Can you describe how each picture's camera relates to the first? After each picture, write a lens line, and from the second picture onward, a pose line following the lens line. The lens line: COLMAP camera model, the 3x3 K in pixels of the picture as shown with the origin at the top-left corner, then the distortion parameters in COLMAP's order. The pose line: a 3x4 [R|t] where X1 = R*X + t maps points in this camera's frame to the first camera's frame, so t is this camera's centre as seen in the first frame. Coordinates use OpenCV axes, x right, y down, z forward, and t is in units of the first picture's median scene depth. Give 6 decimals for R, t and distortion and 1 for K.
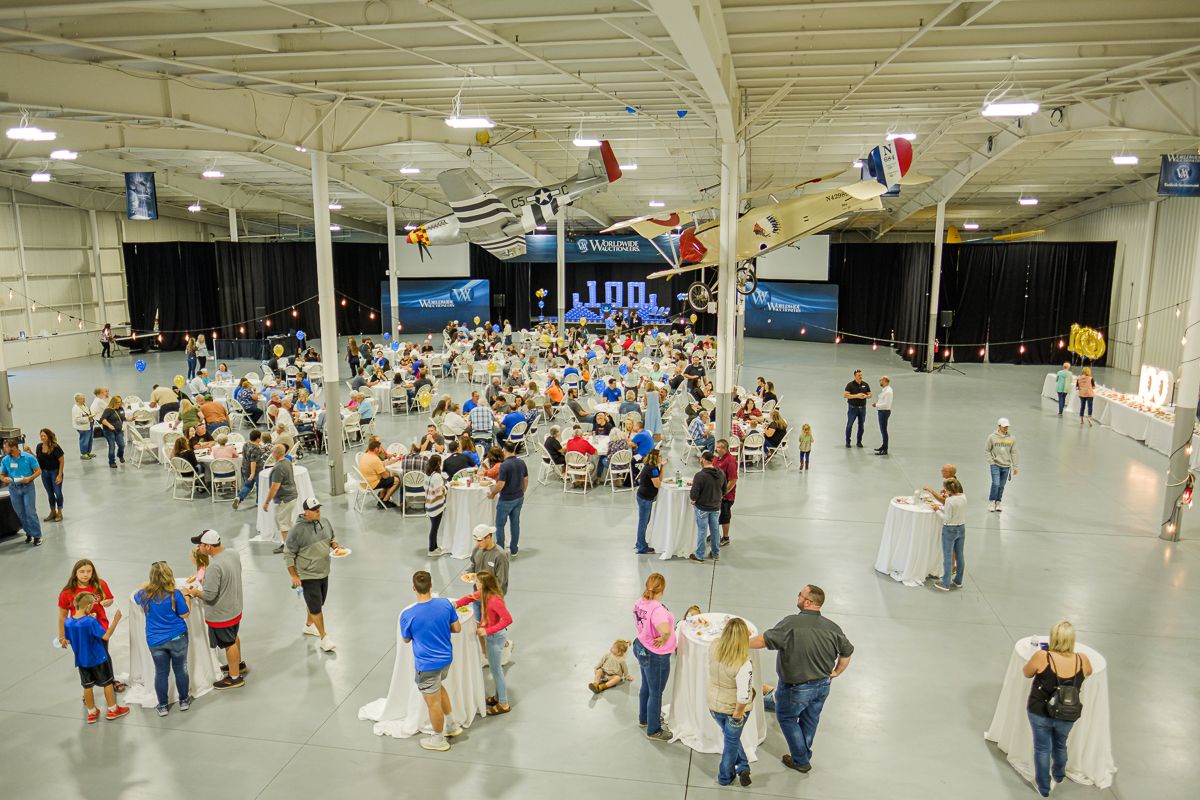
lens RADIAL K [[827.6, 0, 600.0], [0, 827.6, 400.0], [0, 0, 1]] dist [0.000078, -0.000045]
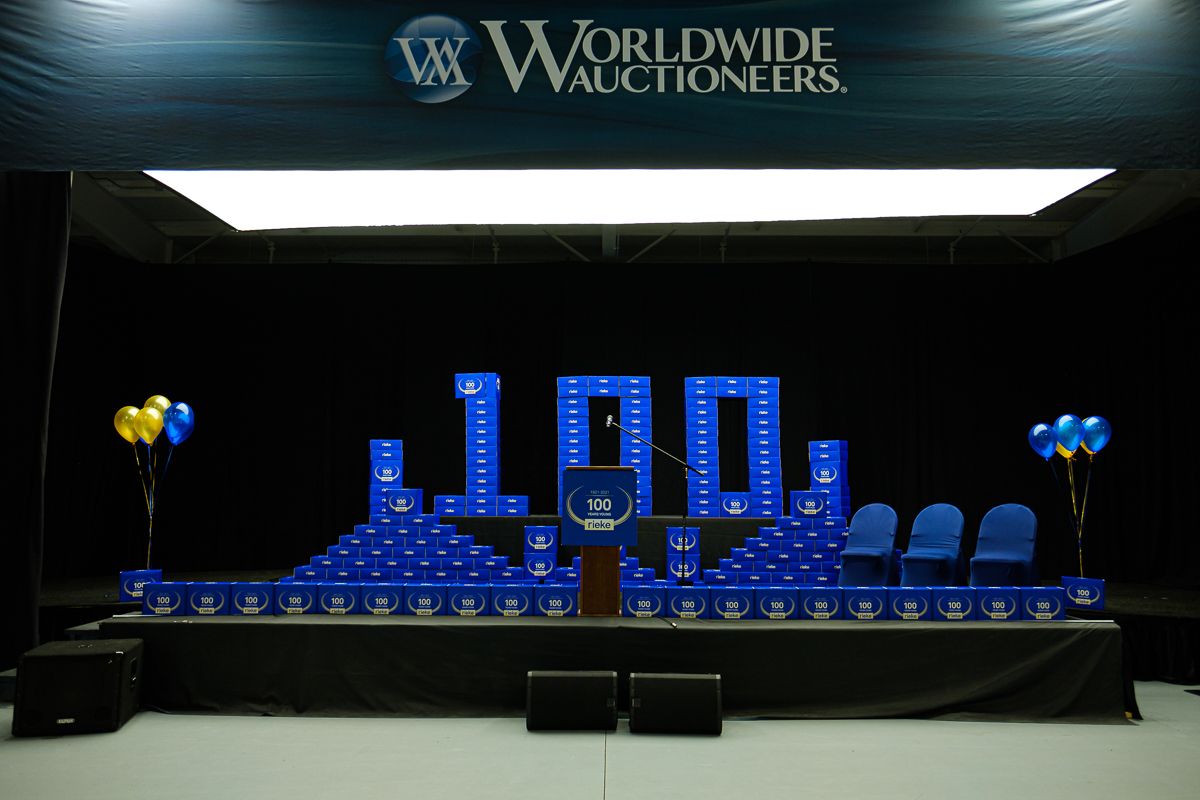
lens RADIAL K [[827.6, 0, 600.0], [0, 827.6, 400.0], [0, 0, 1]] dist [0.000078, -0.000045]
pose [[0.985856, 0.025869, 0.165588, -0.013990], [0.025629, 0.953125, -0.301488, -0.083359], [-0.165626, 0.301468, 0.938981, 0.834744]]
